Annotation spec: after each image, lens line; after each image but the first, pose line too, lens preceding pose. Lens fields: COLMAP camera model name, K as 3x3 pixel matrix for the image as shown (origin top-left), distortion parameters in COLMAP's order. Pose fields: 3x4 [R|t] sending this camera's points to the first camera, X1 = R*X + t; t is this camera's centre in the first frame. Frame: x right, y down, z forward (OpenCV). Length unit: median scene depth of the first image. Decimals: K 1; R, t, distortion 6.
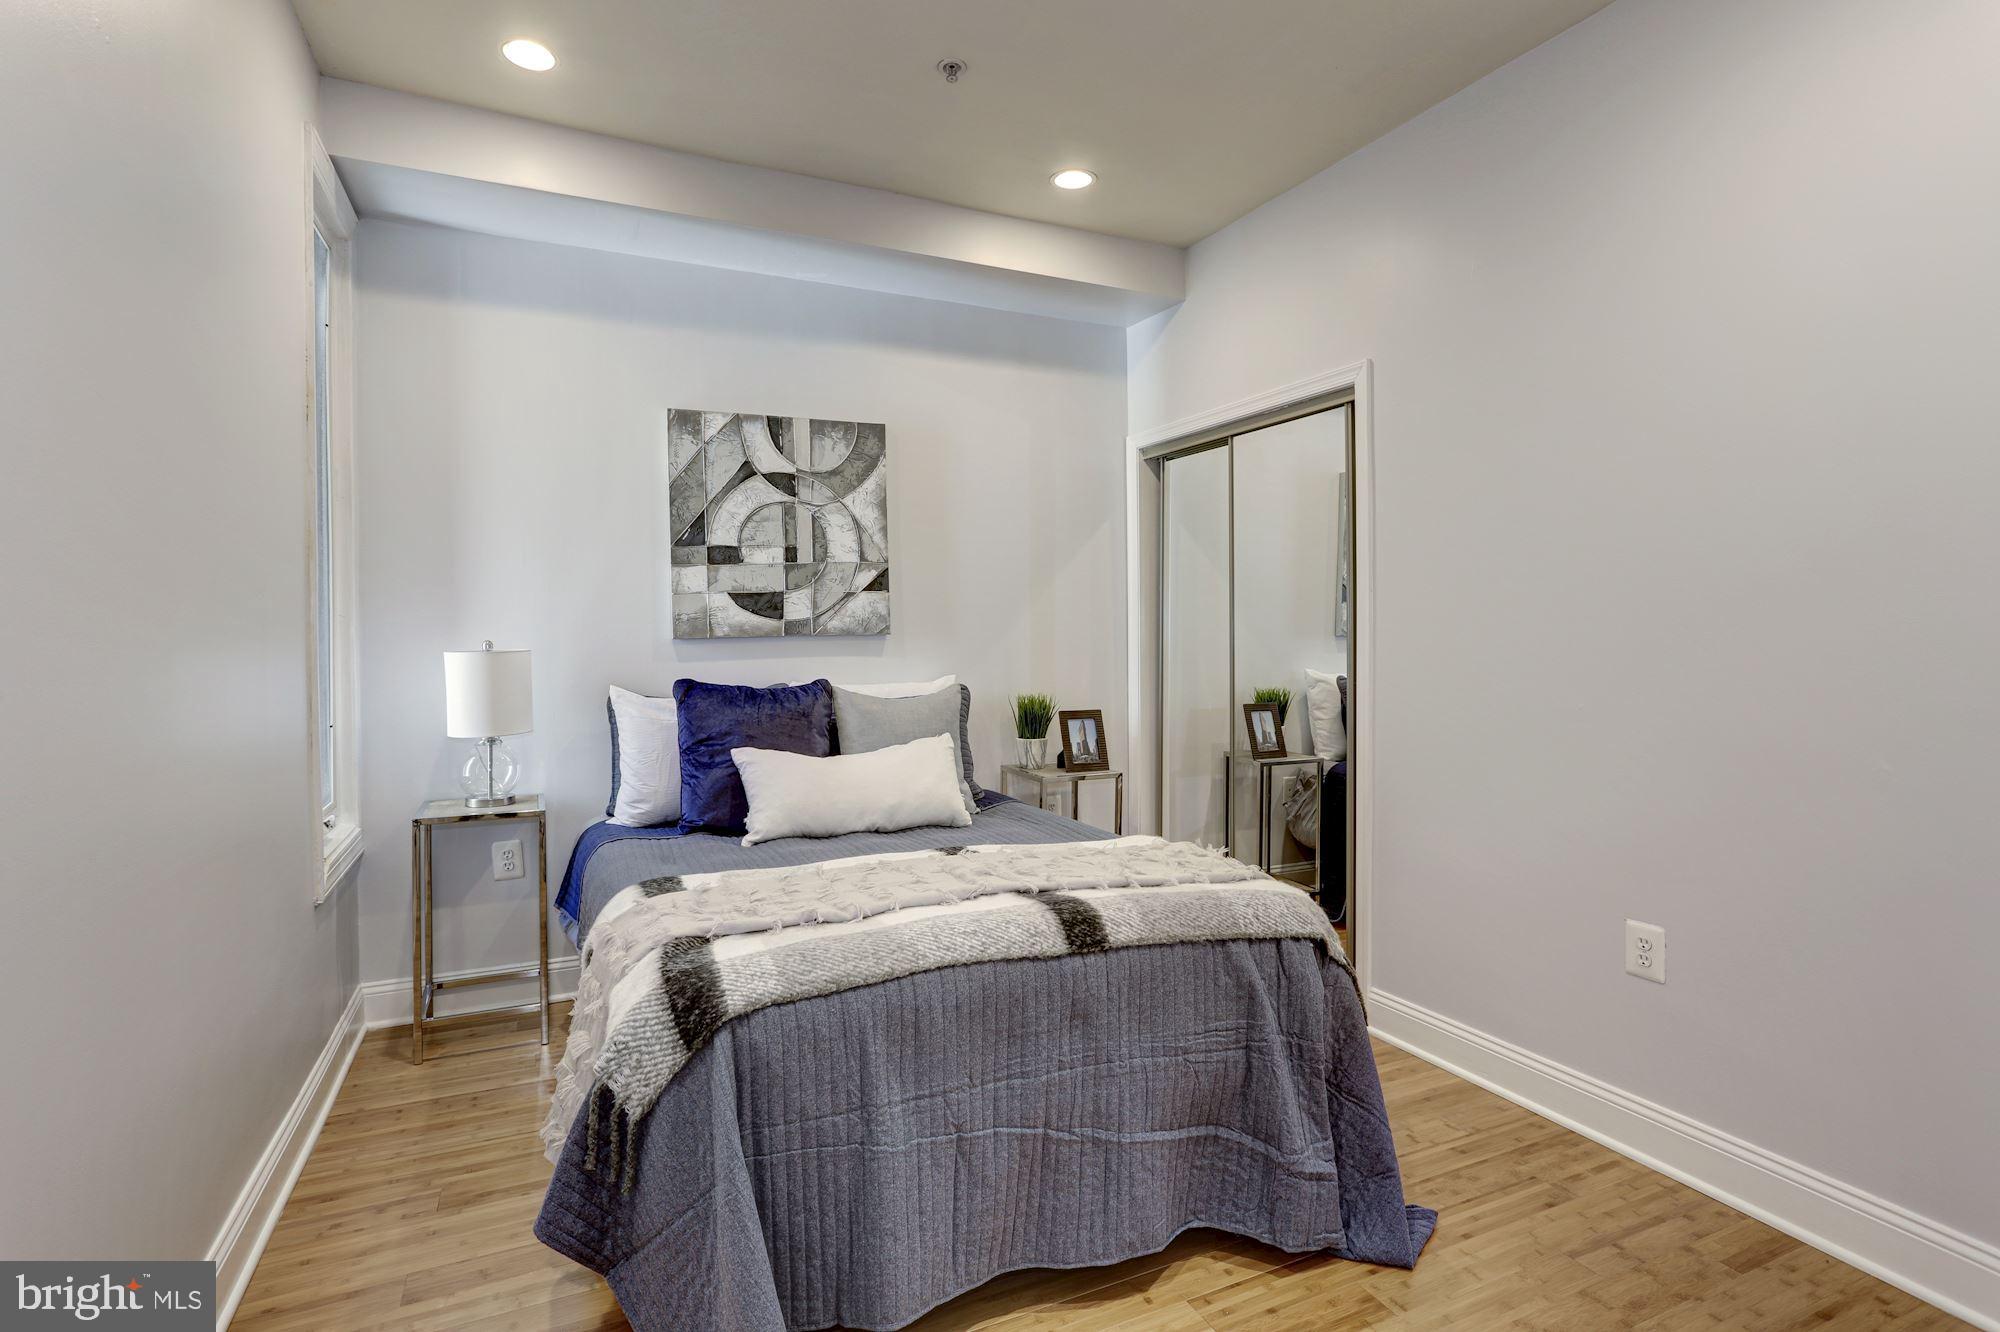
lens RADIAL K [[973.1, 0, 999.3], [0, 973.1, 655.3], [0, 0, 1]] dist [-0.042125, 0.027578]
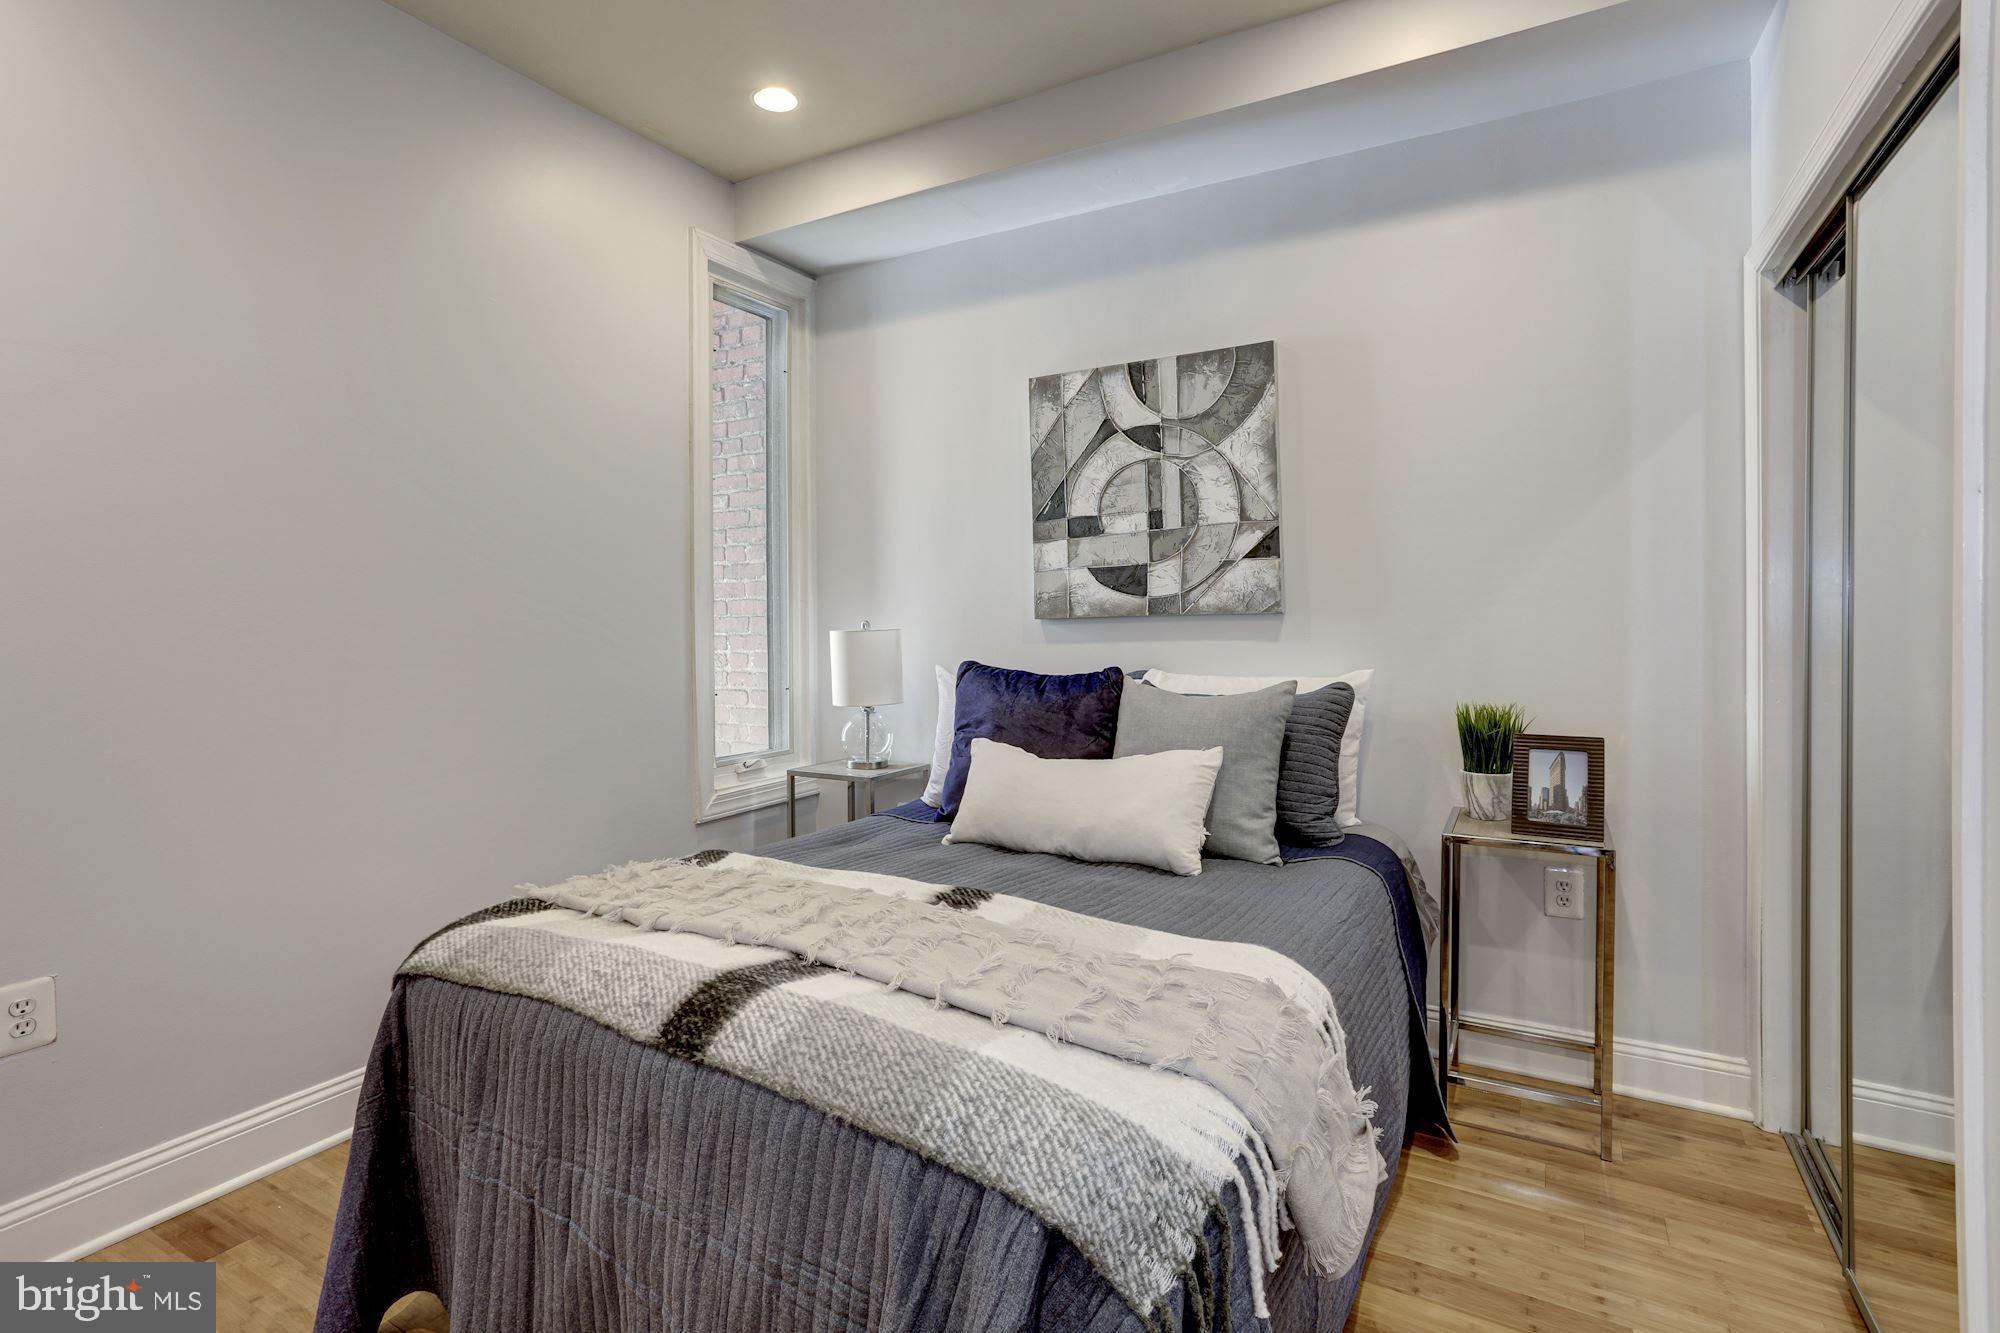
lens RADIAL K [[973.1, 0, 970.3], [0, 973.1, 629.1], [0, 0, 1]] dist [-0.042125, 0.027578]
pose [[0.571358, 0.005909, -0.820680, 0.392538], [-0.015156, 0.999880, -0.003352, -0.002681], [0.820561, 0.014353, 0.571378, 0.382534]]
